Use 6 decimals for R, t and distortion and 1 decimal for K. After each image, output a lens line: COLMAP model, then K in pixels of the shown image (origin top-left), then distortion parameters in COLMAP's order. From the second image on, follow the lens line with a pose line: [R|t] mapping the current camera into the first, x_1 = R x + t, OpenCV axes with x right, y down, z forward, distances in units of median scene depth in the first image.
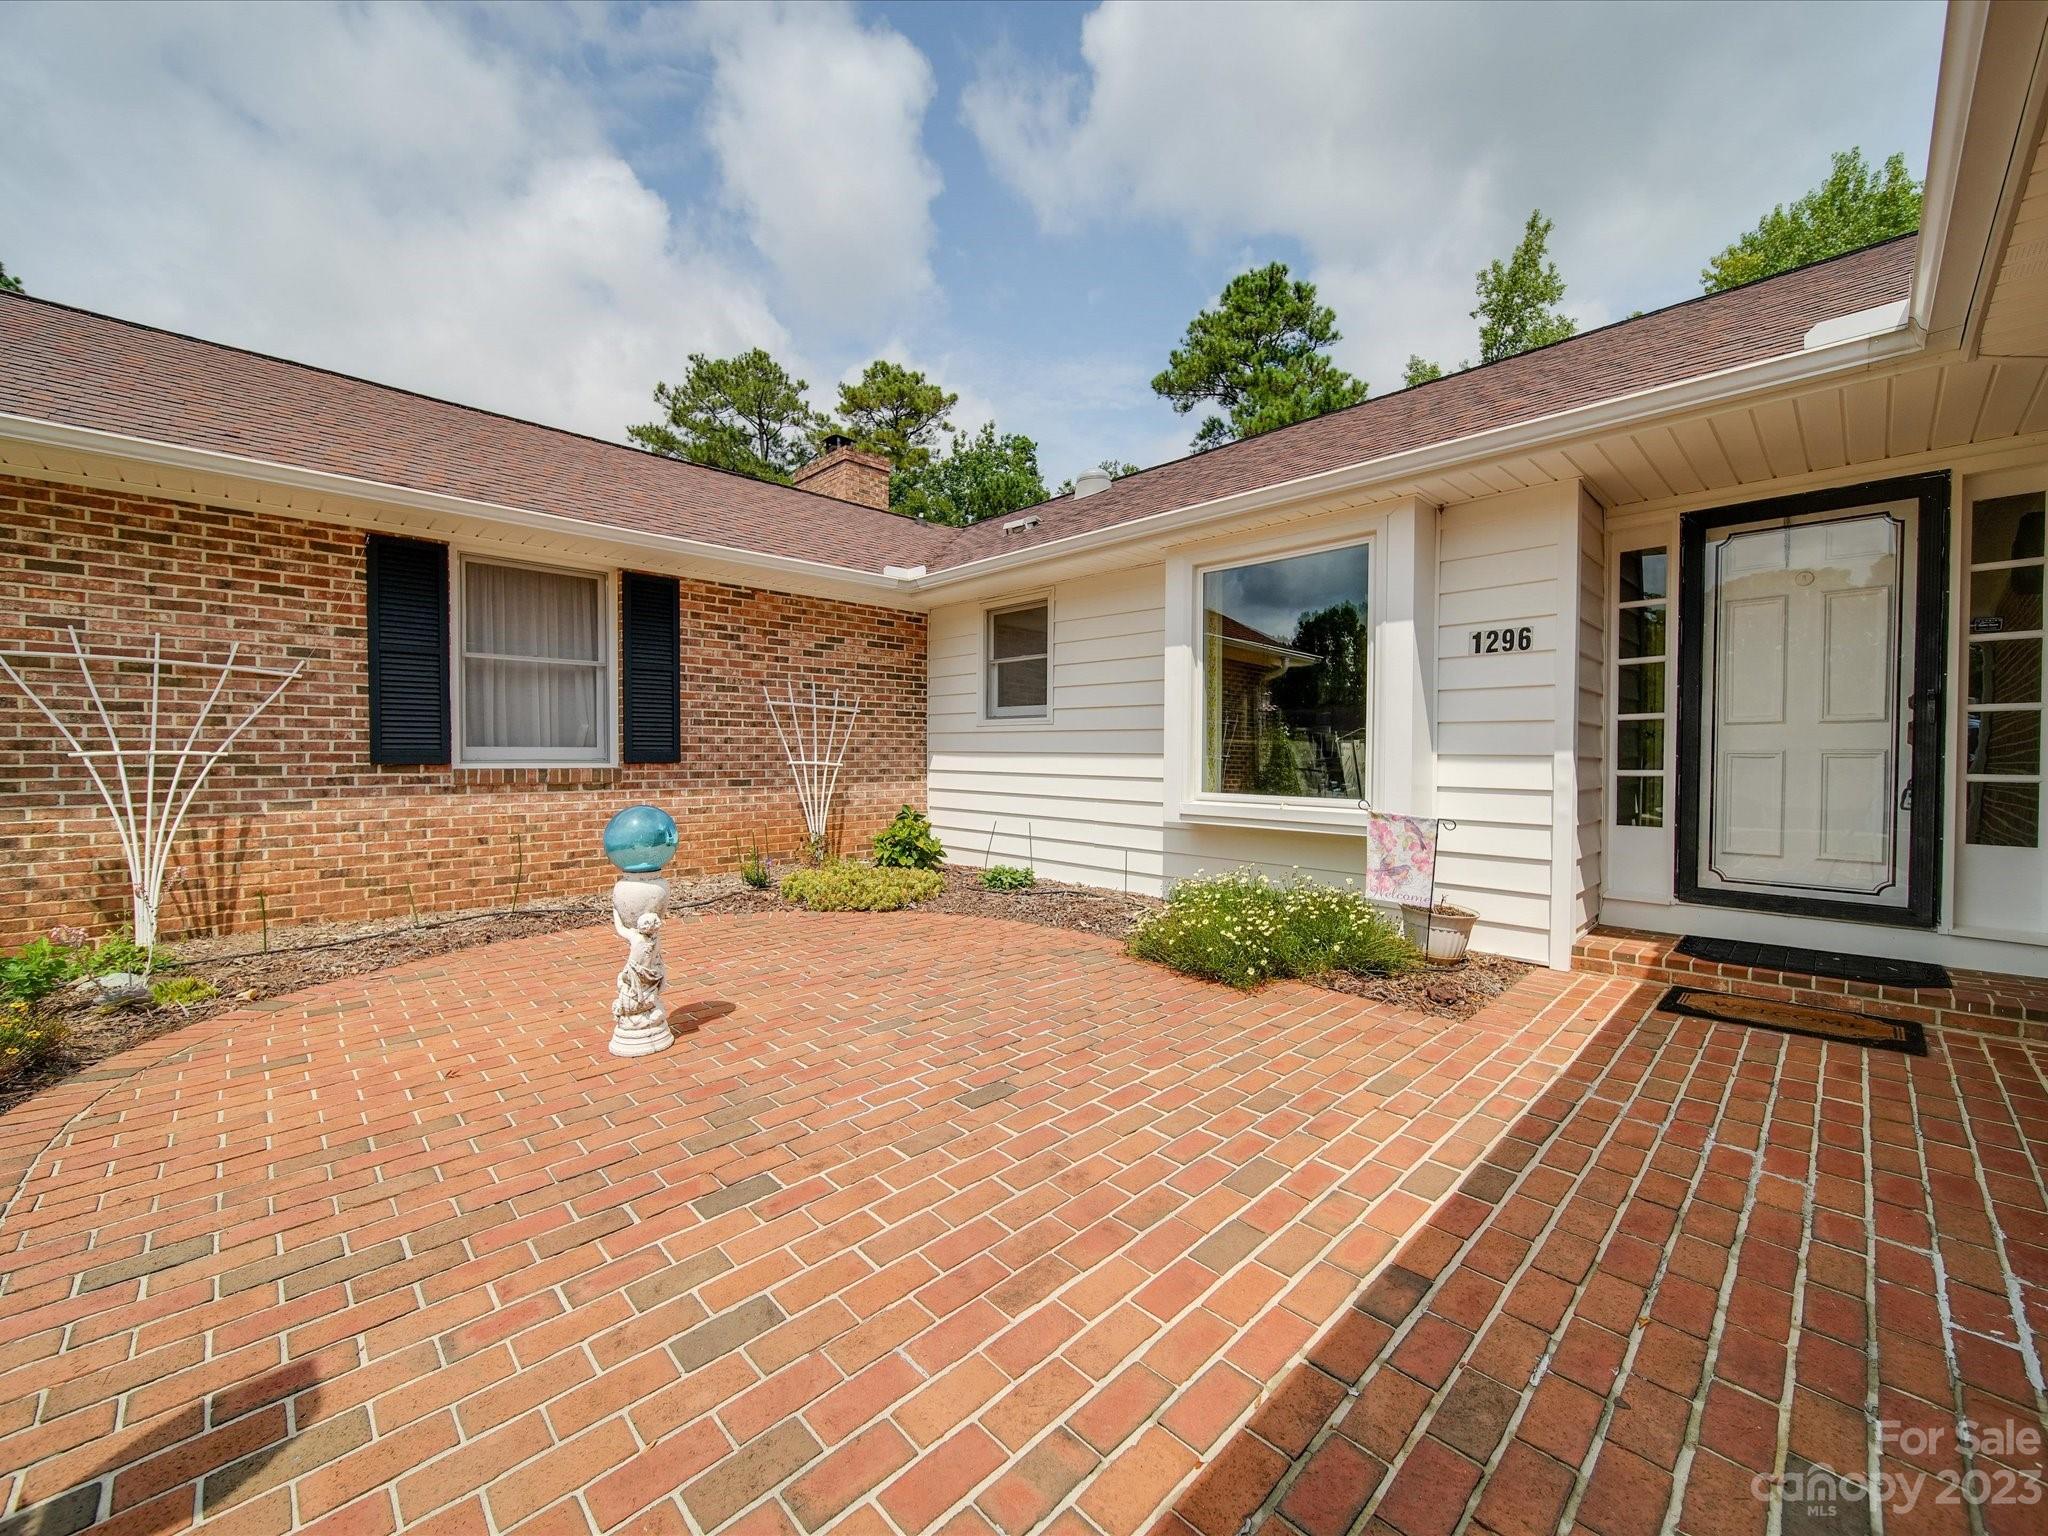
lens RADIAL K [[805.5, 0, 1026.1], [0, 805.5, 768.6], [0, 0, 1]] dist [-0.000612, -0.001790]
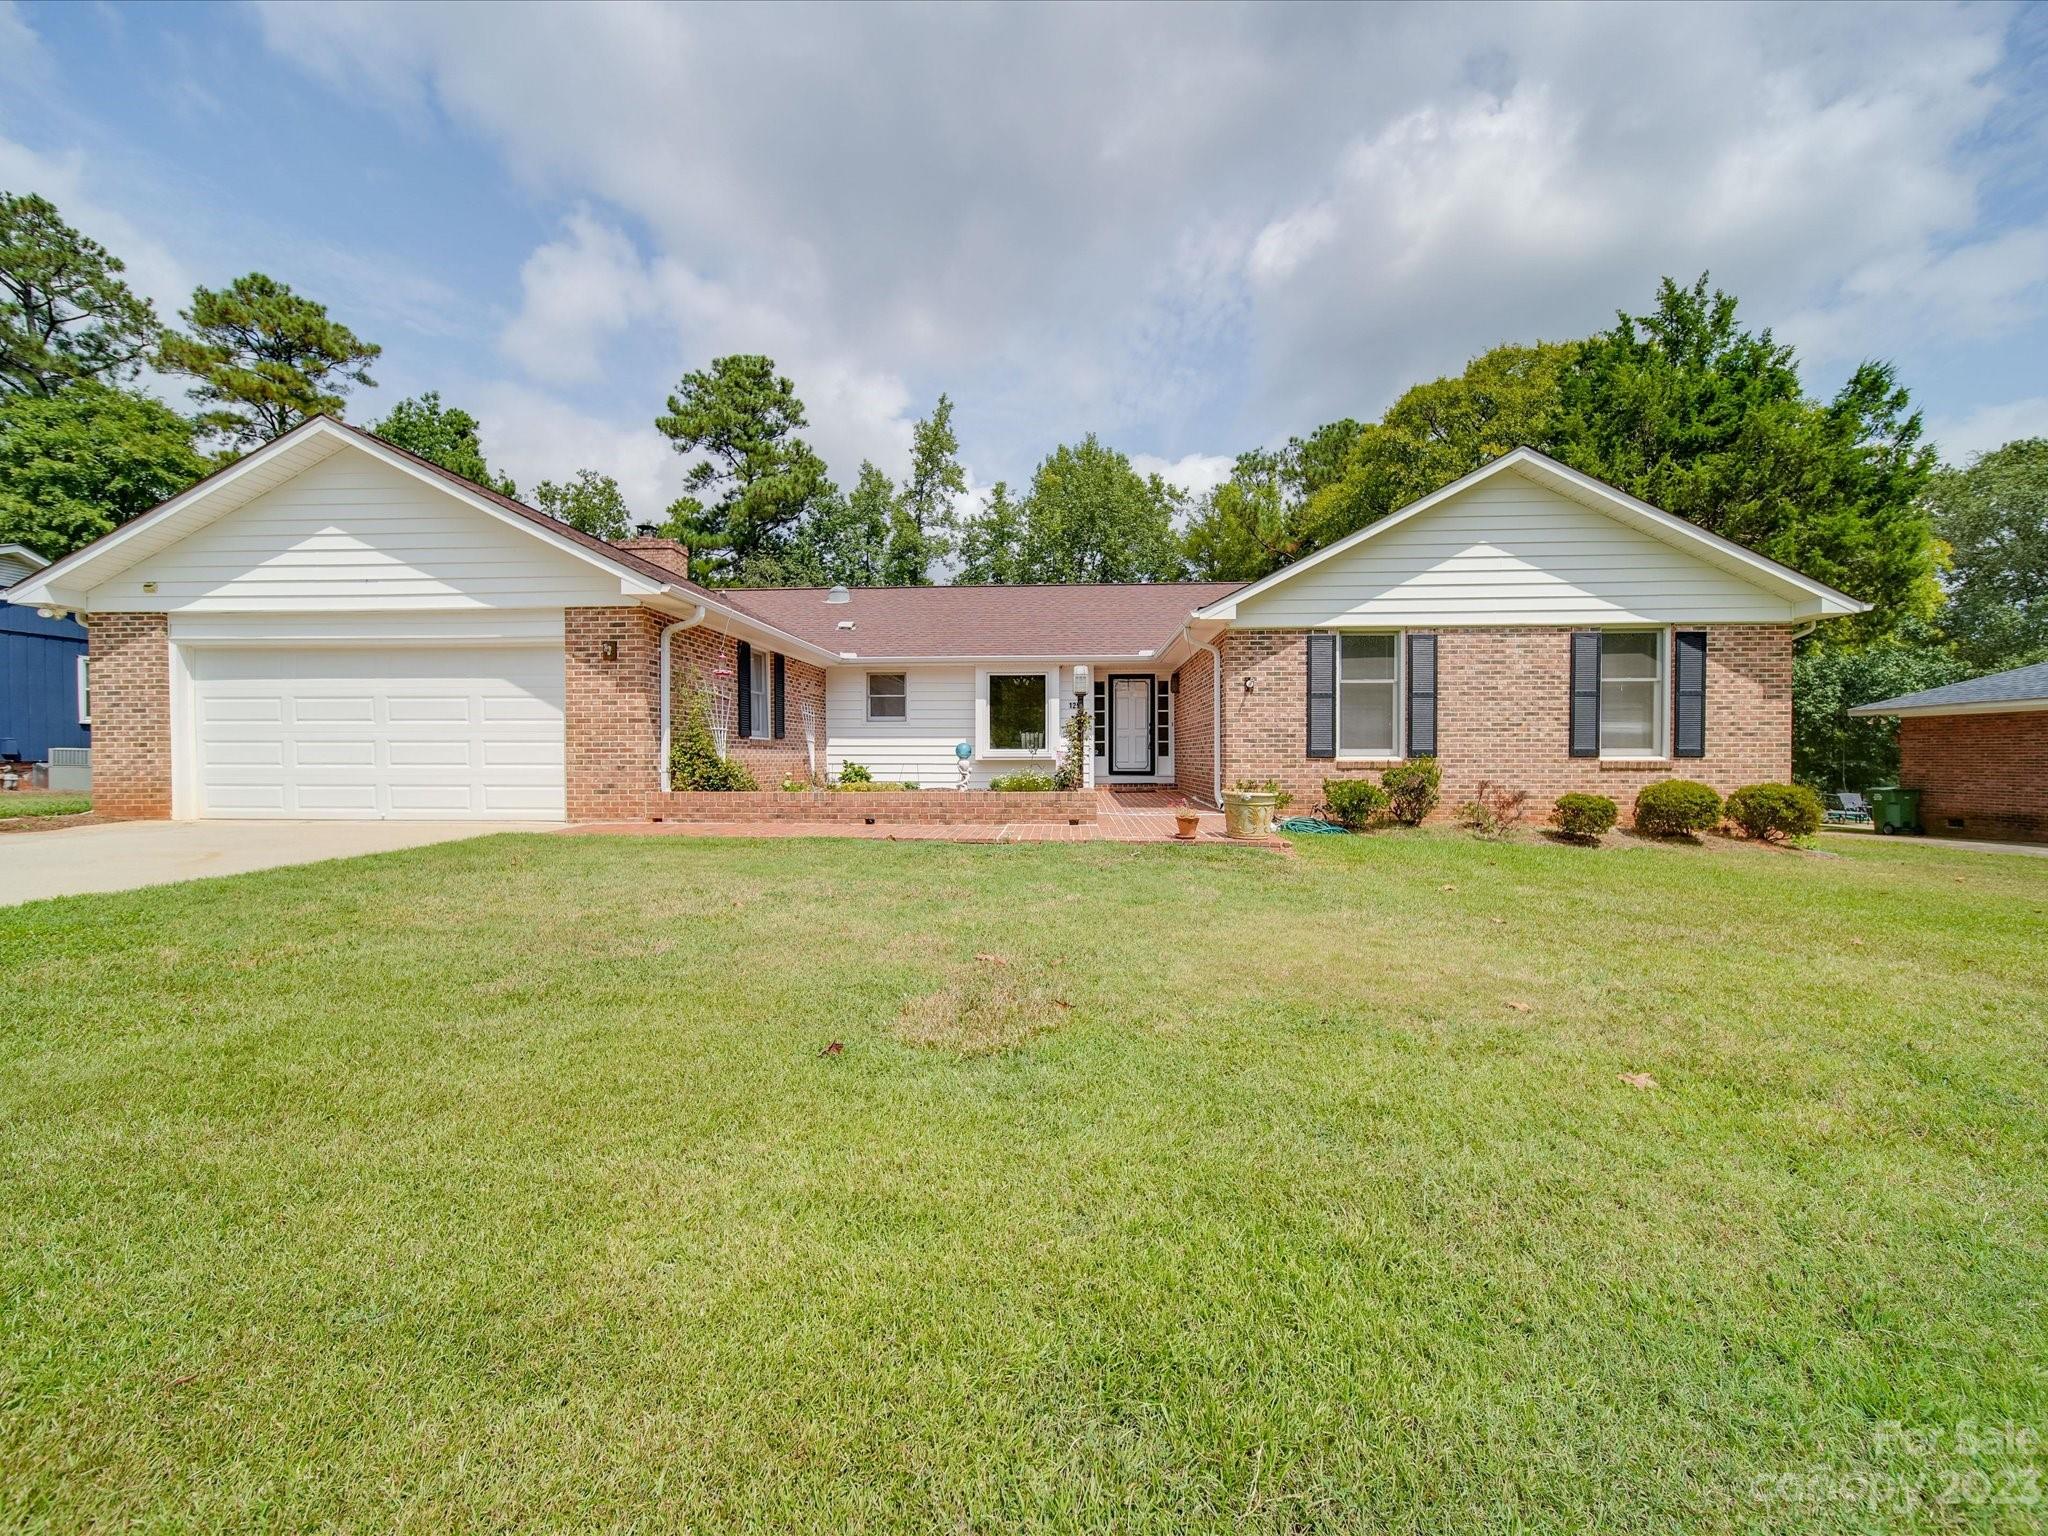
lens RADIAL K [[805.5, 0, 1024.2], [0, 805.5, 761.4], [0, 0, 1]] dist [-0.000612, -0.001790]
pose [[0.739019, -0.007665, 0.673641, -0.255705], [0.017031, 0.999828, -0.007308, 0.014982], [-0.673470, 0.016874, 0.739022, -0.192883]]
